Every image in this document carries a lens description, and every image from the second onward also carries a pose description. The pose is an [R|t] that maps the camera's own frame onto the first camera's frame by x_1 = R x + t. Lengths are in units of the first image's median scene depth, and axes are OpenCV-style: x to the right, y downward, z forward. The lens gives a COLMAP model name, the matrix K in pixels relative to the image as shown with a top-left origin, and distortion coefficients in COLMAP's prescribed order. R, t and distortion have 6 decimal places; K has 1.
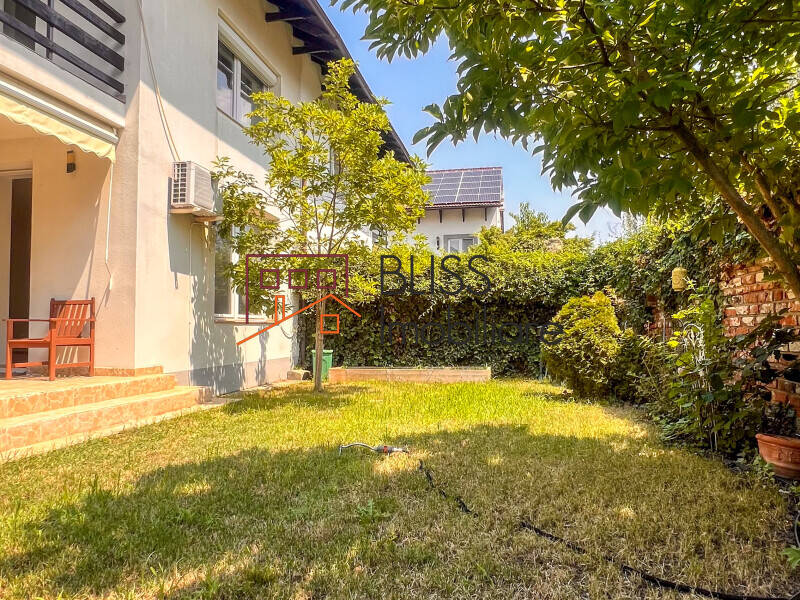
lens RADIAL K [[567.9, 0, 388.8], [0, 567.9, 301.1], [0, 0, 1]] dist [0.003919, -0.045630]
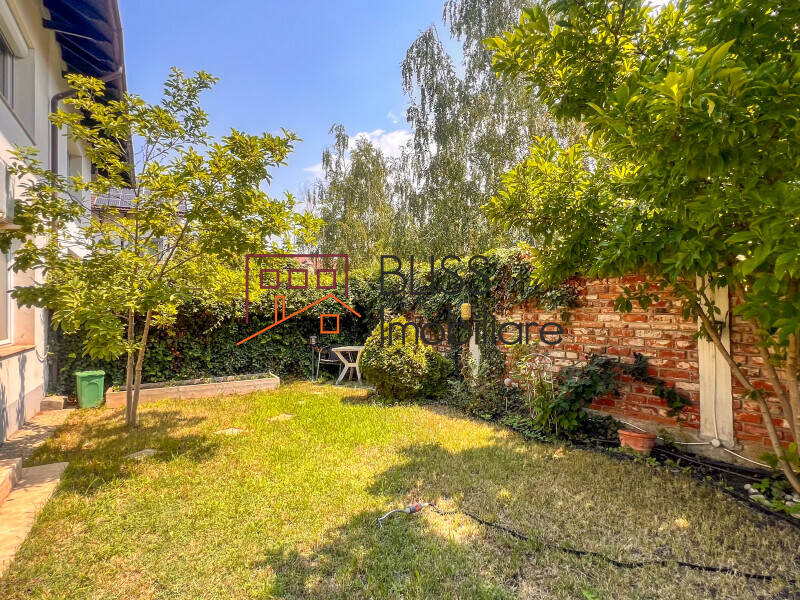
lens RADIAL K [[435.0, 0, 375.9], [0, 435.0, 300.8], [0, 0, 1]] dist [-0.000564, -0.000049]
pose [[0.771892, -0.000742, 0.635754, -0.214465], [-0.012935, 0.999774, 0.016871, -0.047302], [-0.635622, -0.021246, 0.771708, 0.185431]]
